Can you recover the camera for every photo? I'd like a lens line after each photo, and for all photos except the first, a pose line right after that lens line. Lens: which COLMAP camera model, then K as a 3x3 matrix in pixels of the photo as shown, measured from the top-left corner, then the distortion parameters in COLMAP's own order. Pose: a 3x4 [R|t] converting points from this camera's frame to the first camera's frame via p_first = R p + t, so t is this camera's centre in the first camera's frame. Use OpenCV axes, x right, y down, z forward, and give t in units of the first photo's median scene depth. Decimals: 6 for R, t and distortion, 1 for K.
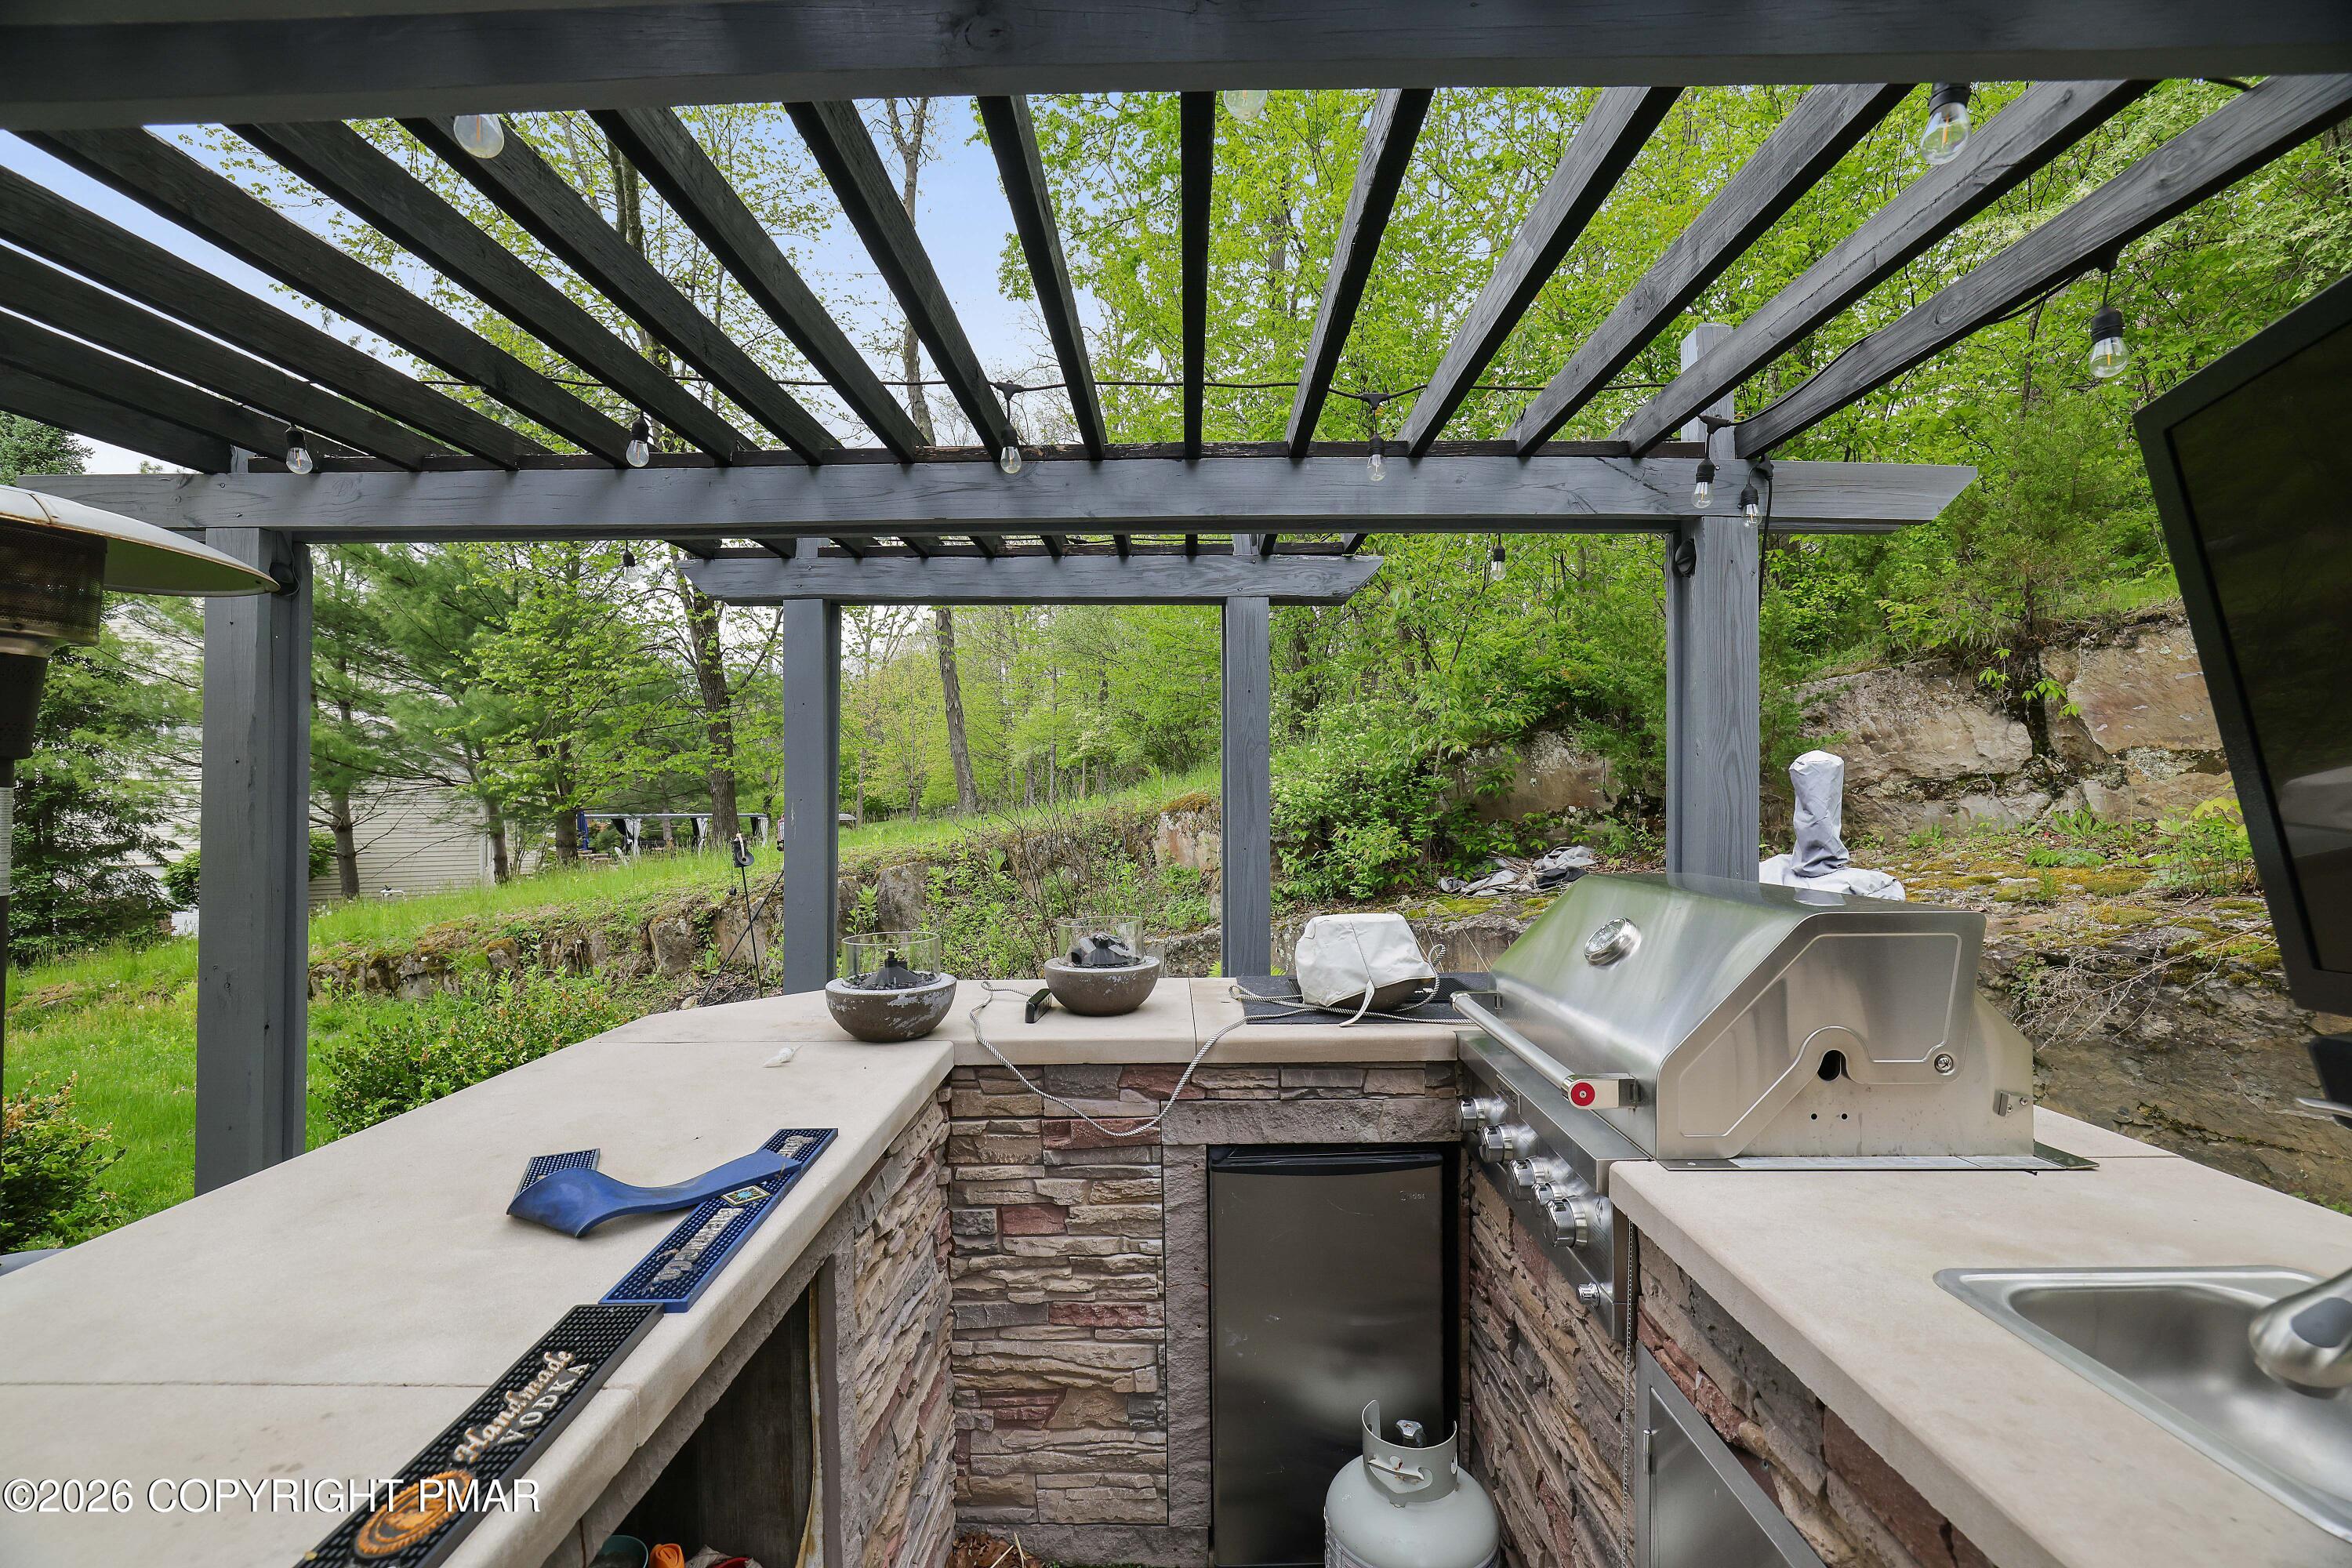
lens RADIAL K [[1005.6, 0, 1168.4], [0, 1005.6, 791.2], [0, 0, 1]] dist [-0.007945, 0.001407]
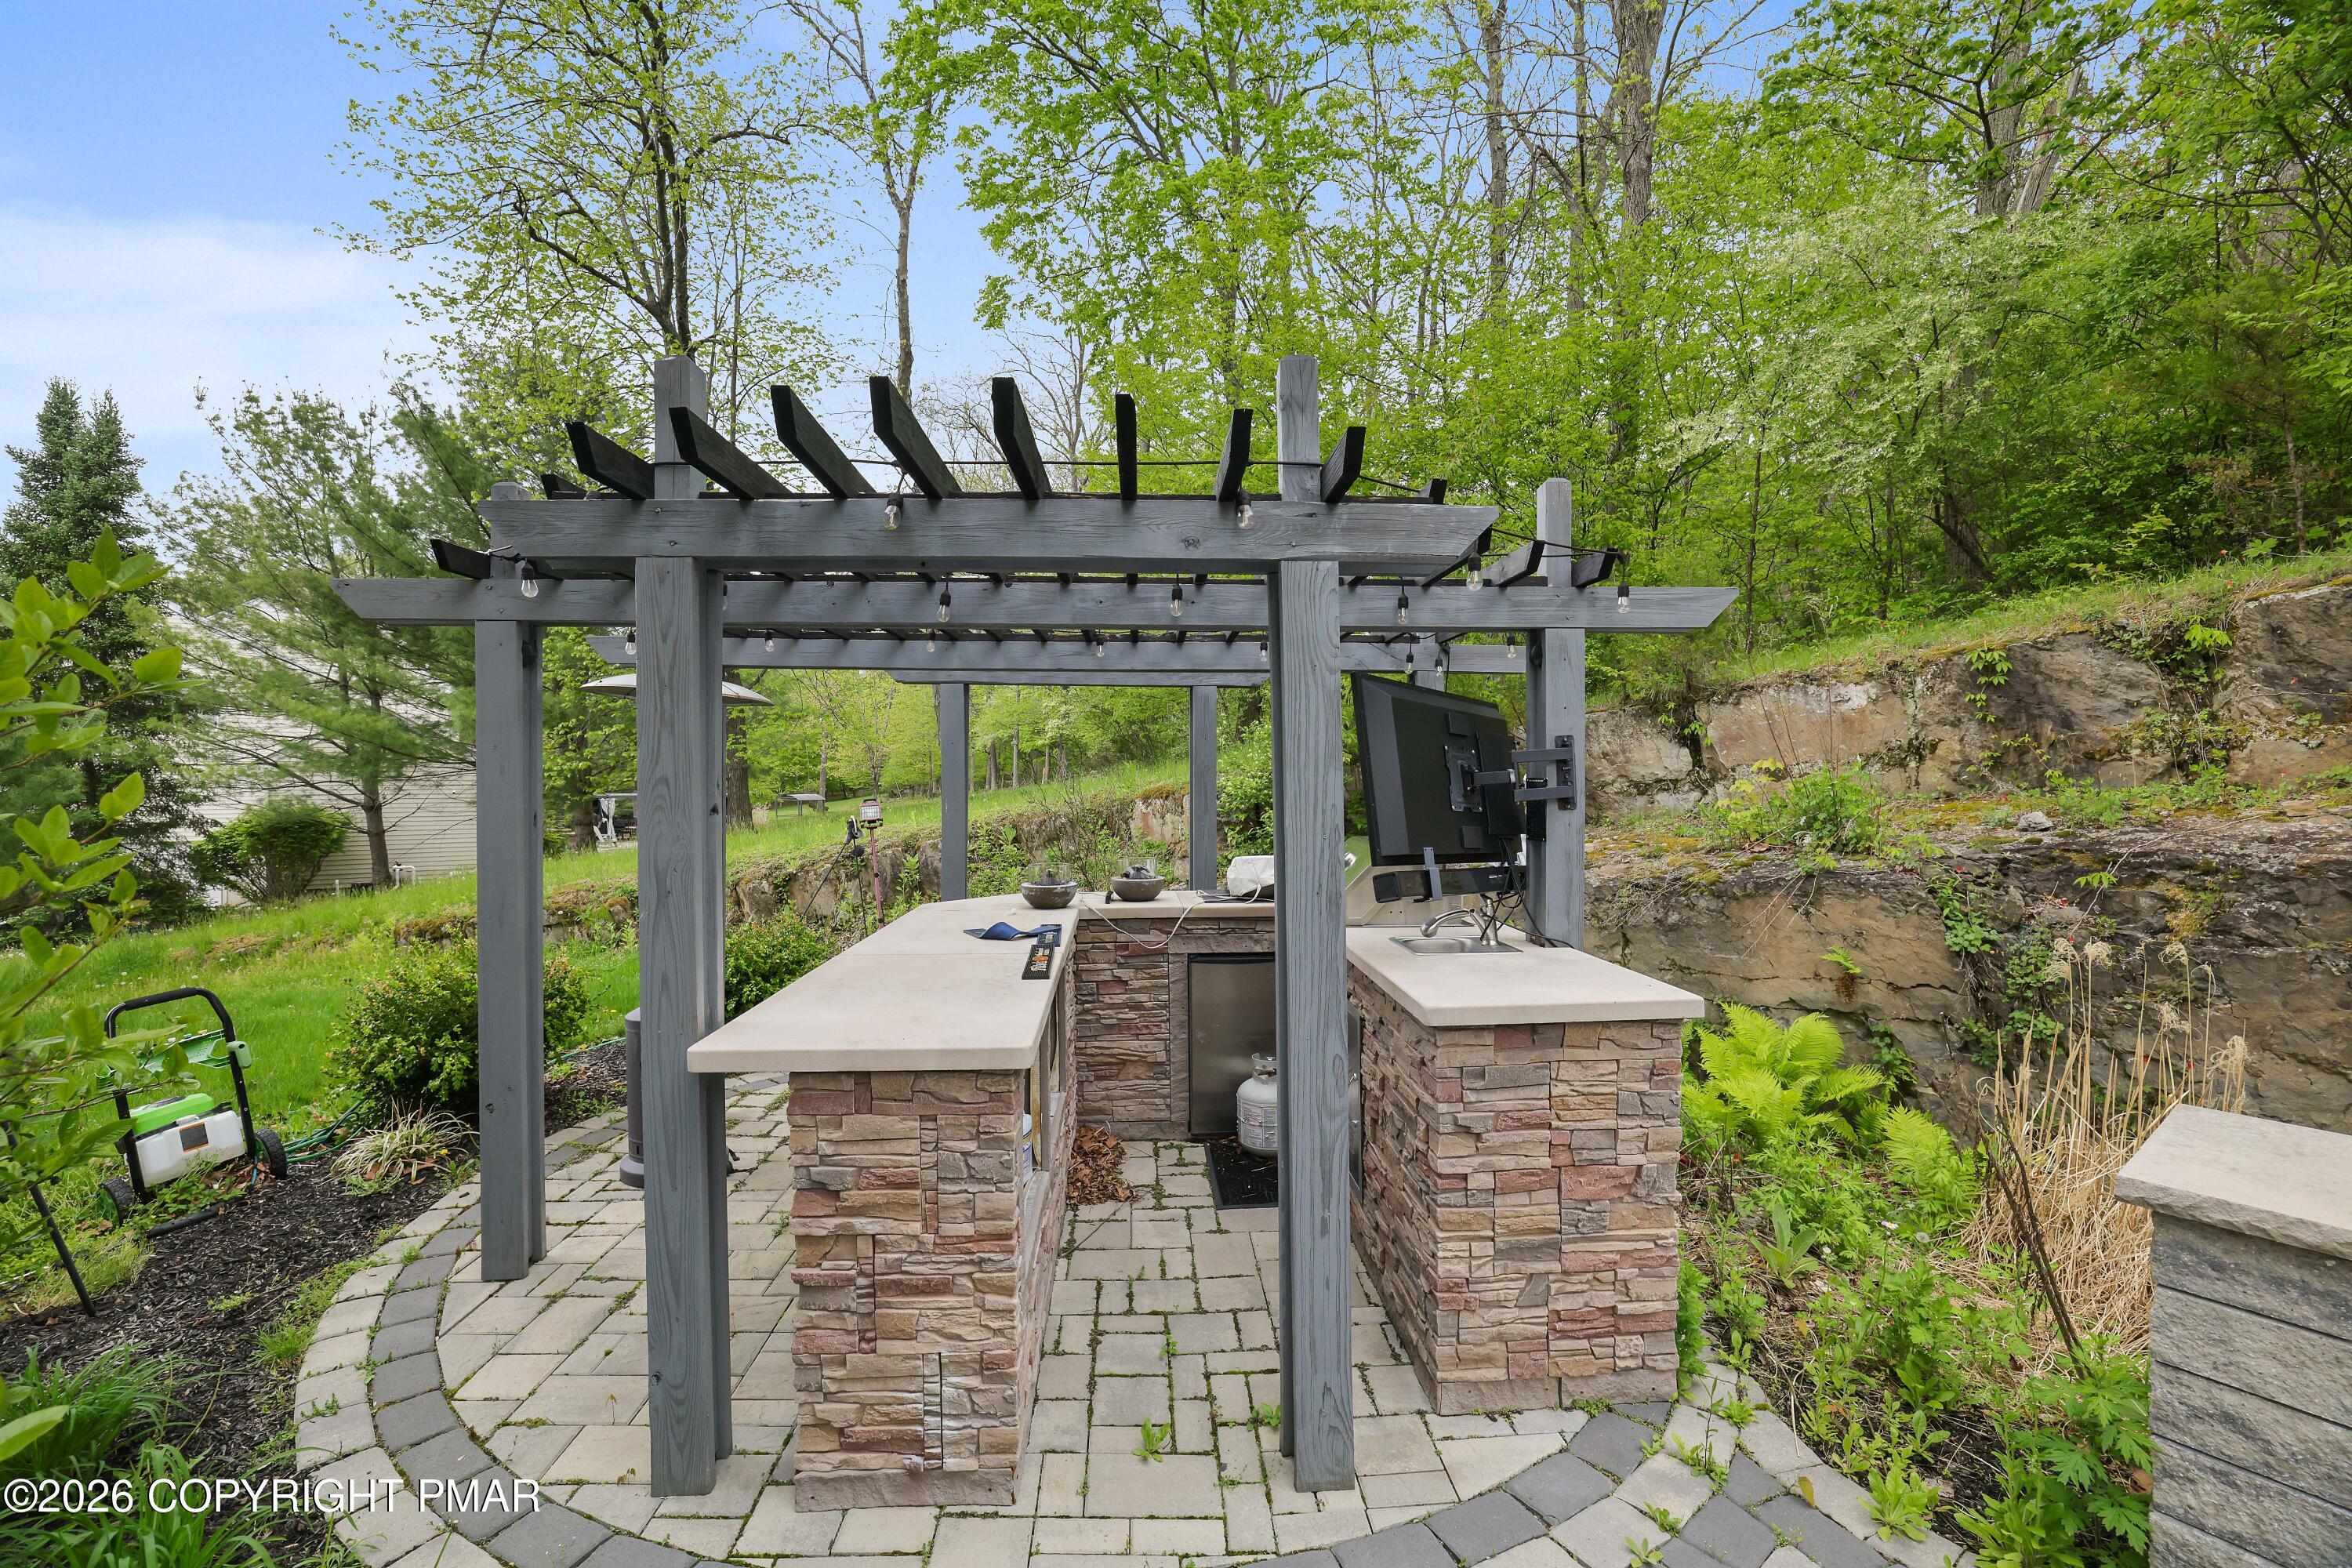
lens RADIAL K [[1005.6, 0, 1176.4], [0, 1005.6, 771.2], [0, 0, 1]] dist [-0.007945, 0.001407]
pose [[0.998391, 0.003974, 0.056560, -0.030203], [-0.003994, 0.999992, 0.000243, -0.015974], [-0.056558, -0.000469, 0.998399, -0.317996]]
